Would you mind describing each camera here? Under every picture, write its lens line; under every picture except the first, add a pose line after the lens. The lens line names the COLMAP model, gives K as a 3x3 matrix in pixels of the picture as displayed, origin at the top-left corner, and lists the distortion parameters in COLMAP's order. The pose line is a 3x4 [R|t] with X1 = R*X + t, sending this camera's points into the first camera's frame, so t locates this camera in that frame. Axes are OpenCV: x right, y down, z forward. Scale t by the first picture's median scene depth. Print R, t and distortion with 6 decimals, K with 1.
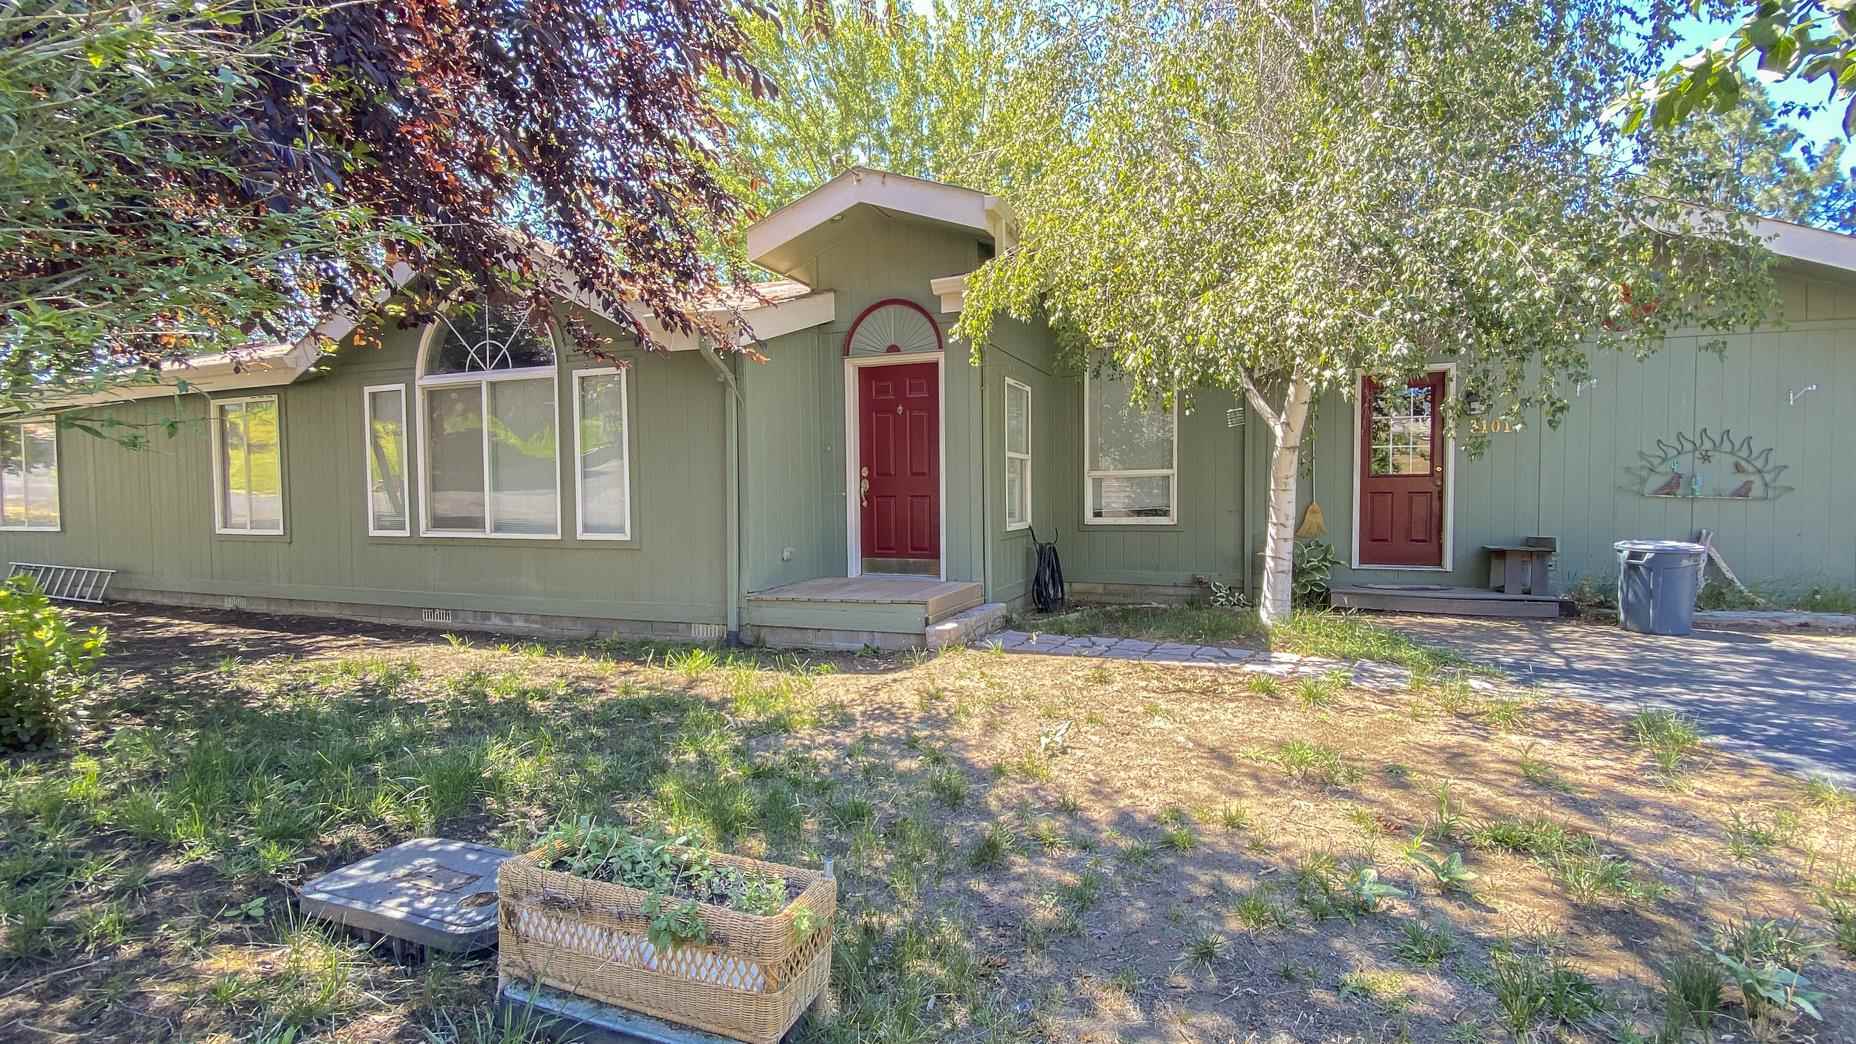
lens RADIAL K [[817.1, 0, 935.9], [0, 817.1, 534.8], [0, 0, 1]] dist [0.035184, -0.031166]
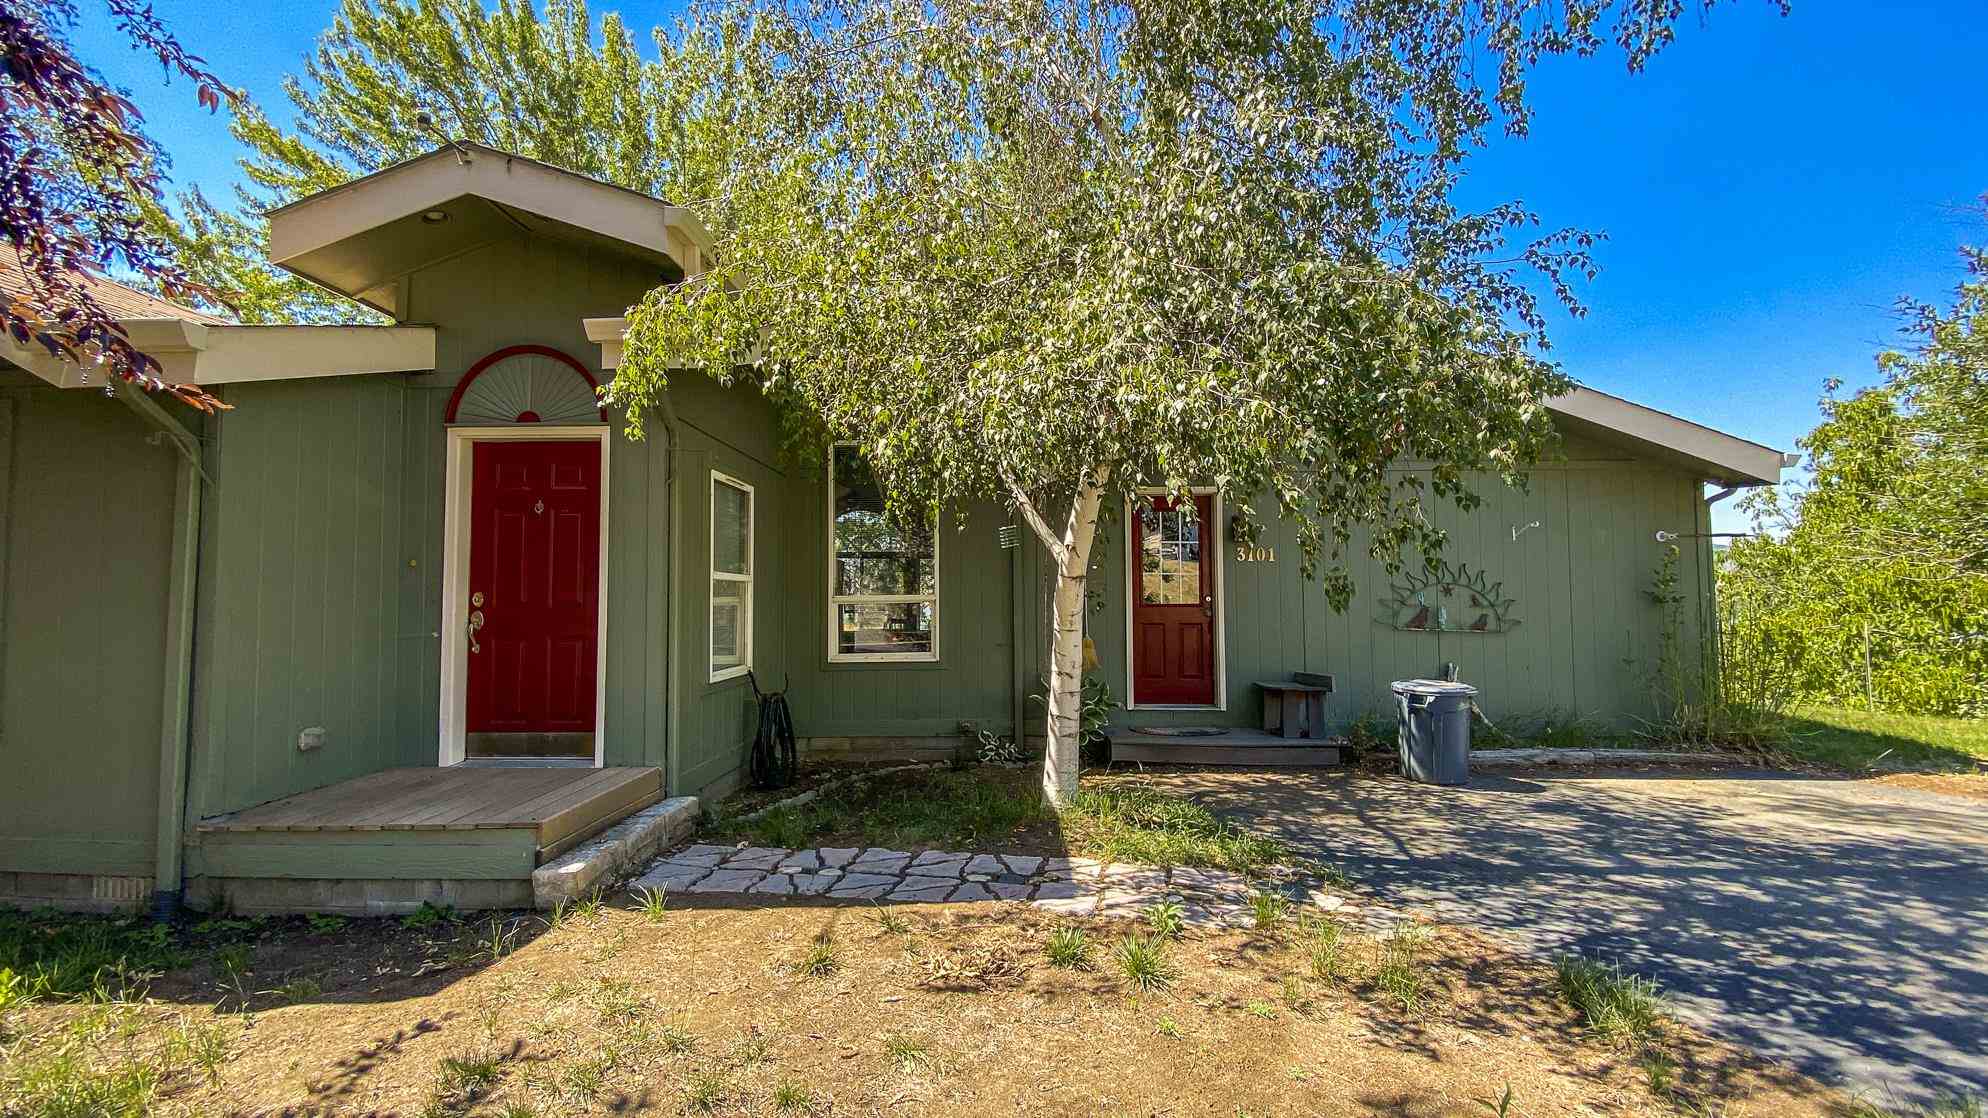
lens RADIAL K [[875.2, 0, 1002.5], [0, 875.2, 572.7], [0, 0, 1]] dist [0.035184, -0.031166]
pose [[0.936163, 0.016877, 0.351160, 0.057470], [0.015879, 0.995798, -0.090191, -0.028540], [-0.351207, 0.090010, 0.931961, 0.196097]]
